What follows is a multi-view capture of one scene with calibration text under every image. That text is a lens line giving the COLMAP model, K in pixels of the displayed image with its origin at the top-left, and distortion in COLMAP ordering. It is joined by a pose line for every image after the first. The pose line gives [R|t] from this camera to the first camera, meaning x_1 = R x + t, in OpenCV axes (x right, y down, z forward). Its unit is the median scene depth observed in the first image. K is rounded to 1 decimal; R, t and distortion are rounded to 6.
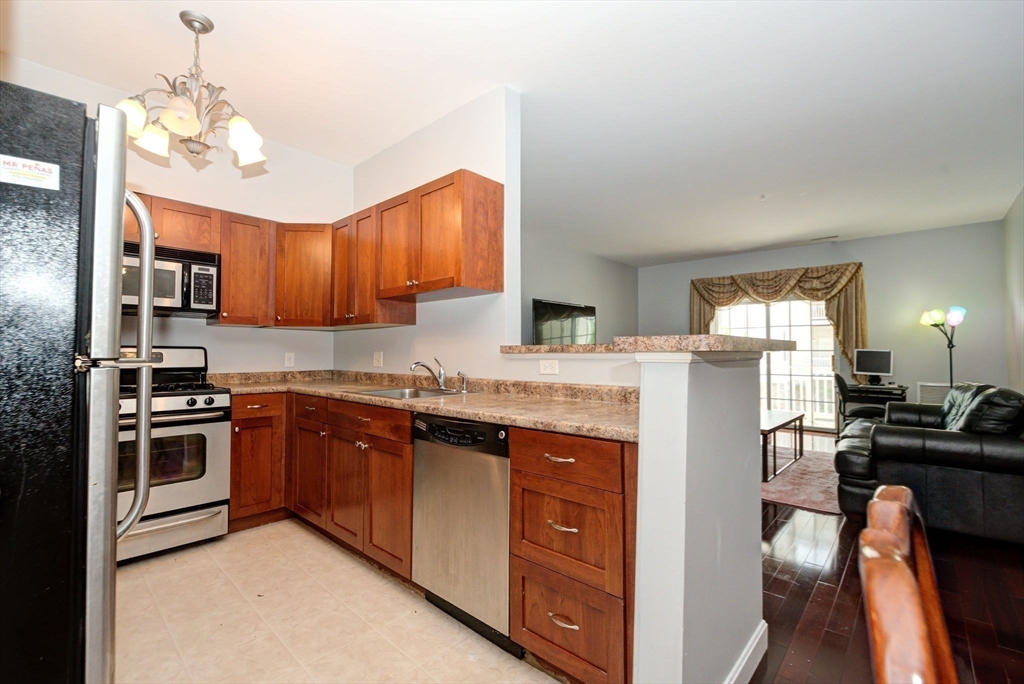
lens RADIAL K [[446.1, 0, 503.4], [0, 446.1, 340.0], [0, 0, 1]] dist [-0.000599, -0.003584]
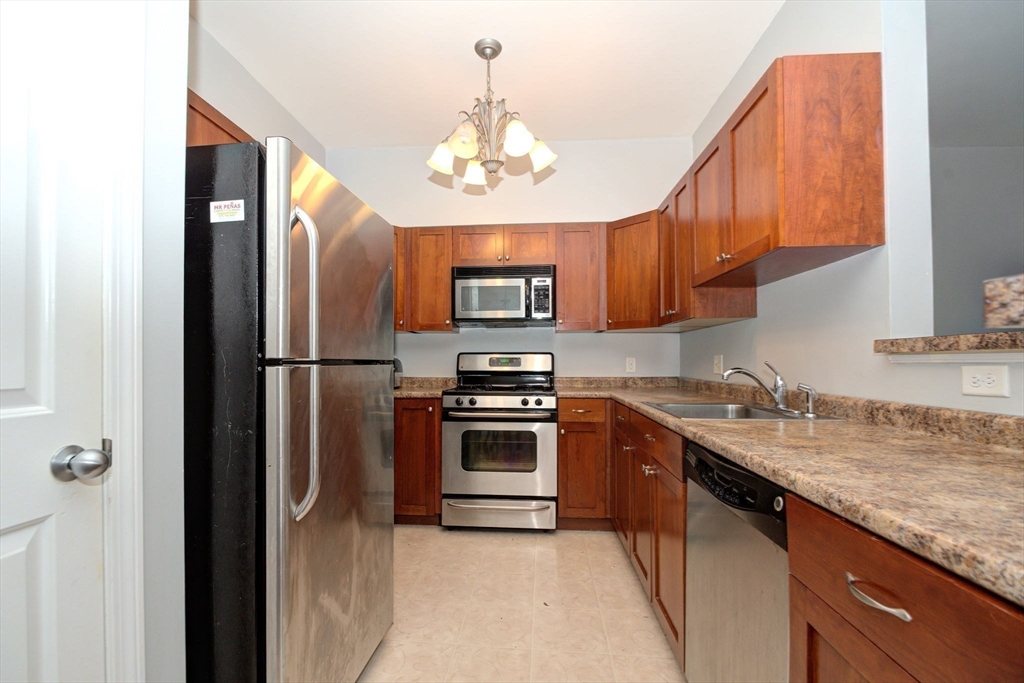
lens RADIAL K [[446.1, 0, 502.5], [0, 446.1, 356.8], [0, 0, 1]] dist [-0.000599, -0.003584]
pose [[0.620331, -0.009213, -0.784286, 0.118616], [0.025840, 0.999628, 0.008696, 0.013961], [0.783914, -0.025660, 0.620339, 0.235335]]
